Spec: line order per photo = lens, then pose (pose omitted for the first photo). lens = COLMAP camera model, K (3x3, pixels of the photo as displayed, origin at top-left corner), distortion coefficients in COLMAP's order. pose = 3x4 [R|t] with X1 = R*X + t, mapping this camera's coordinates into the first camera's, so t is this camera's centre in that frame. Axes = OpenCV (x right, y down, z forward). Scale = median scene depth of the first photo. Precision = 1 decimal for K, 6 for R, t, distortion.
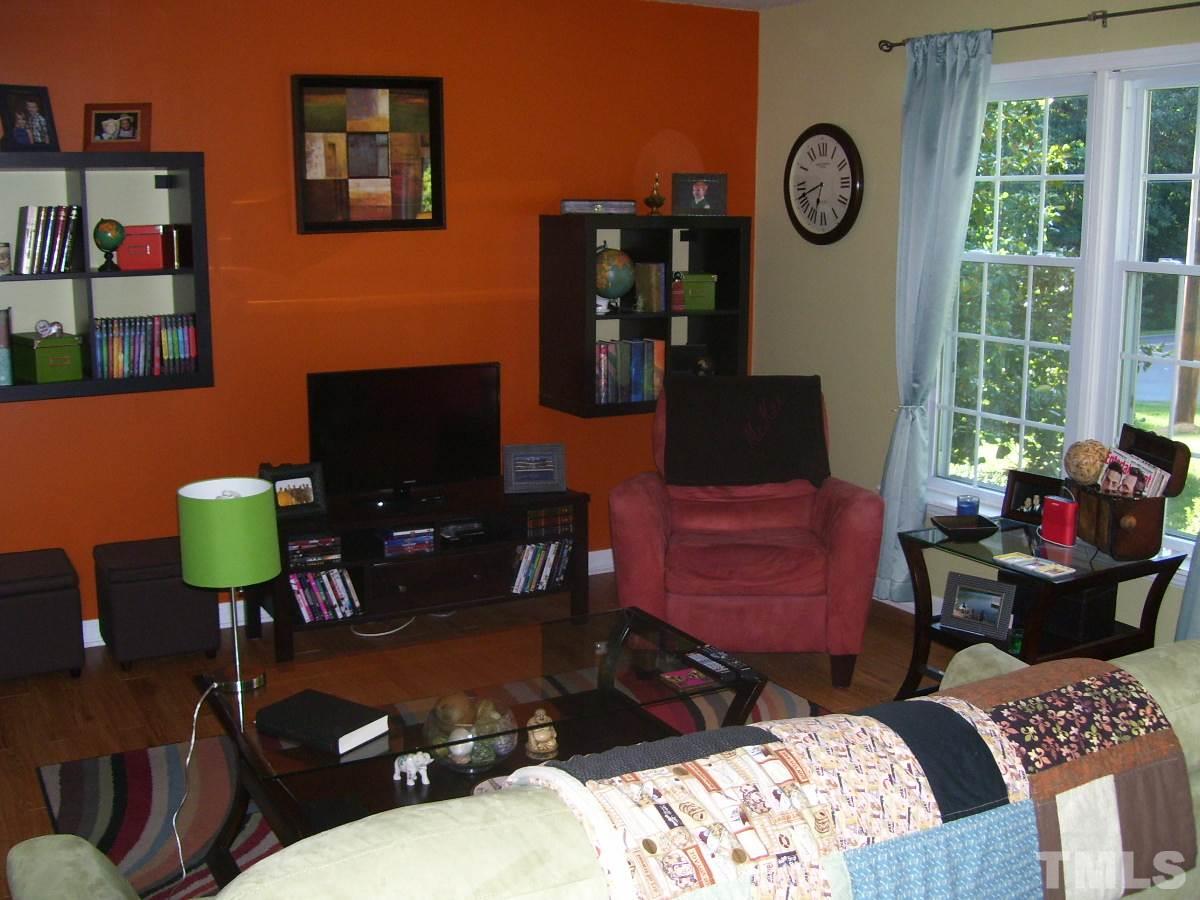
lens RADIAL K [[1315.0, 0, 625.0], [0, 1315.0, 456.6], [0, 0, 1]] dist [-0.185833, 0.159637]
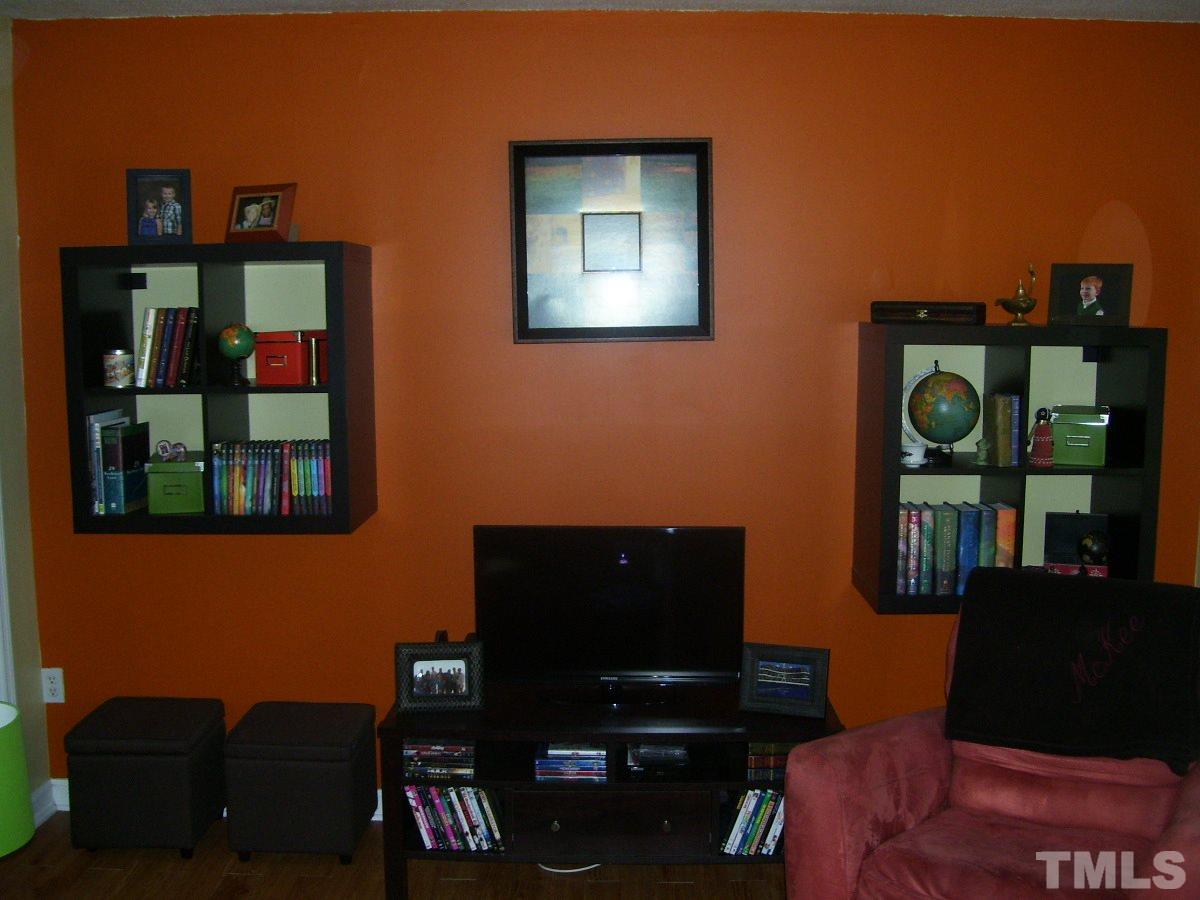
lens RADIAL K [[1315.0, 0, 625.0], [0, 1315.0, 456.6], [0, 0, 1]] dist [-0.185833, 0.159637]
pose [[0.863329, 0.056122, -0.501511, 0.219947], [-0.090421, 0.994917, -0.044318, -0.078058], [0.496474, 0.083608, 0.864016, 0.369056]]
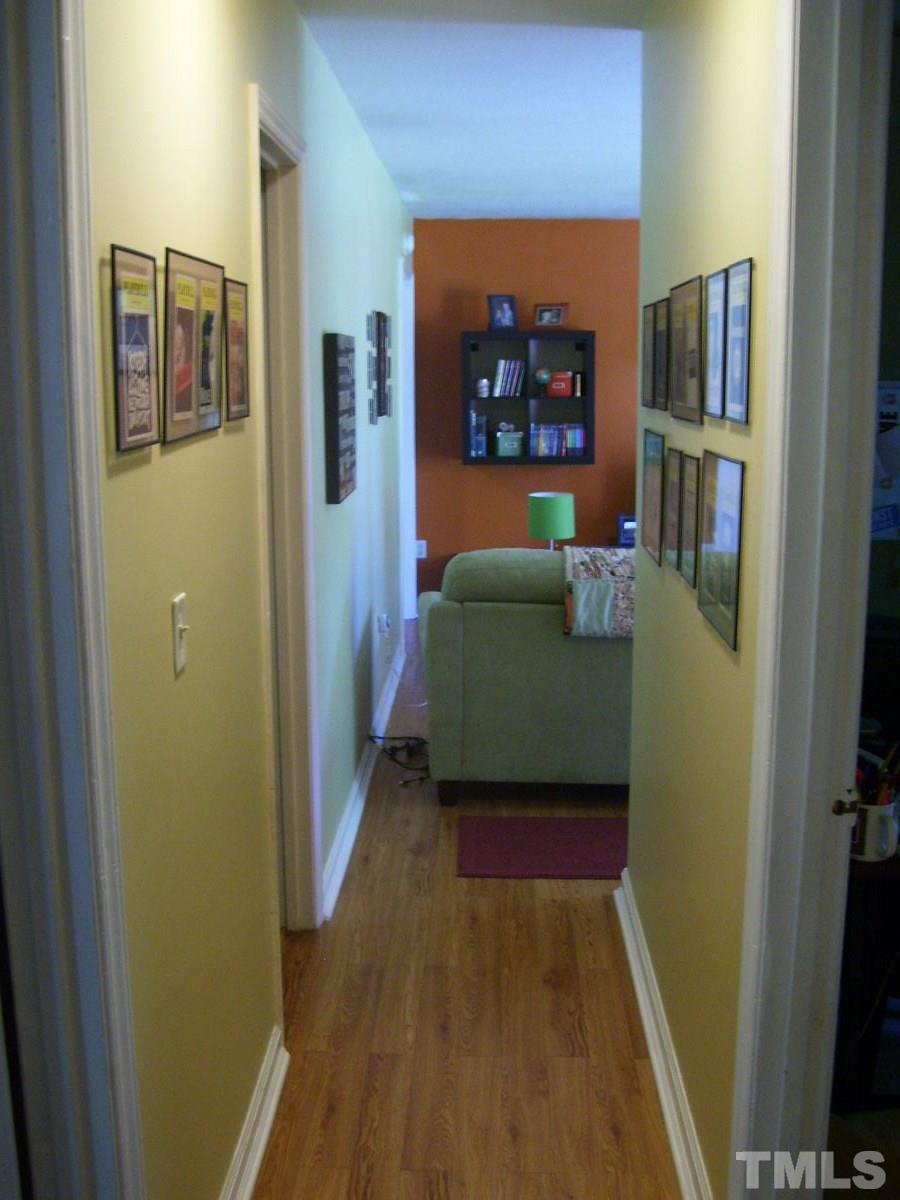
lens RADIAL K [[1315.0, 0, 450.0], [0, 1315.0, 600.0], [0, 0, 1]] dist [-0.185833, 0.159637]
pose [[0.850697, 0.086774, -0.518445, 0.428171], [-0.091476, 0.995670, 0.016550, 0.111036], [0.517636, 0.033346, 0.854951, -0.577757]]
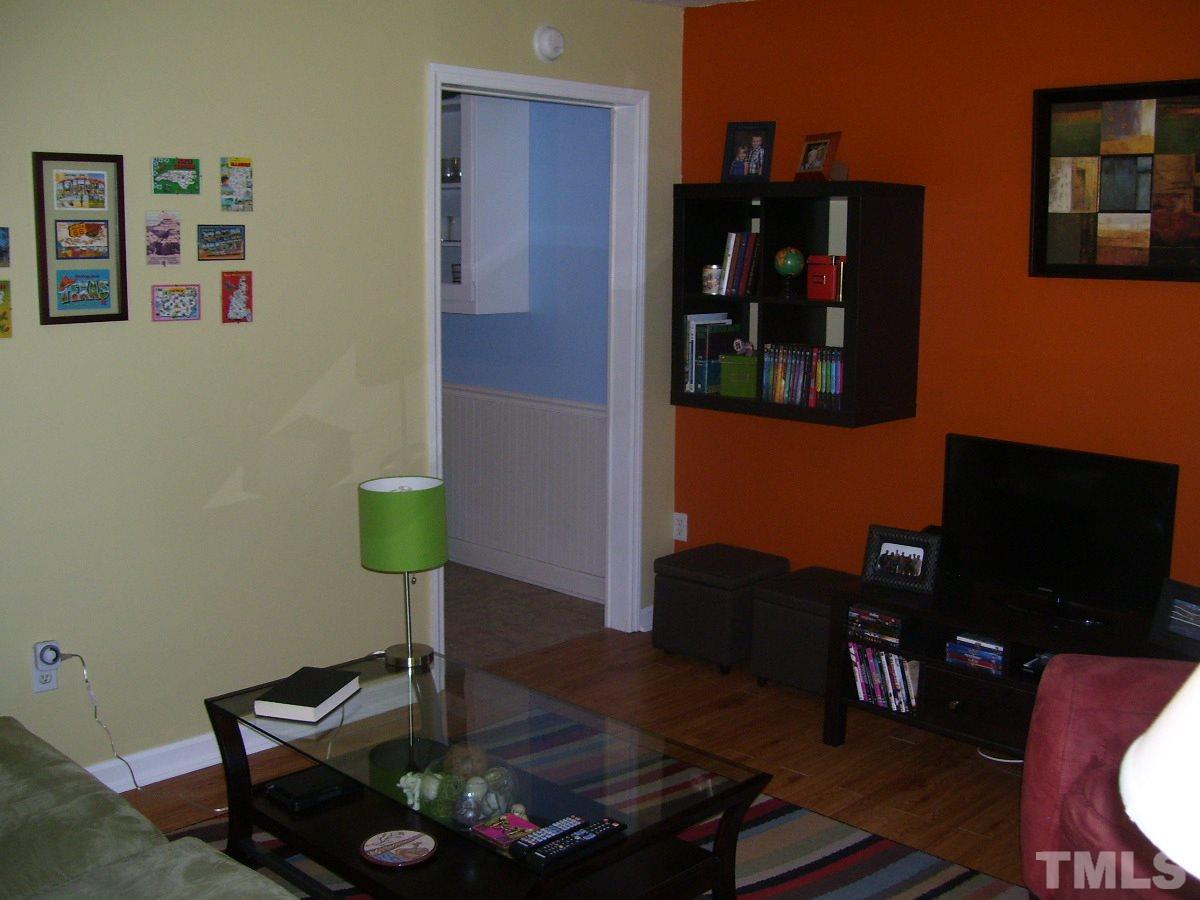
lens RADIAL K [[1315.0, 0, 625.0], [0, 1315.0, 456.6], [0, 0, 1]] dist [-0.185833, 0.159637]
pose [[0.286664, 0.162354, -0.944174, 0.520050], [-0.191967, 0.975283, 0.109419, -0.102210], [0.938601, 0.149884, 0.310745, 0.526218]]
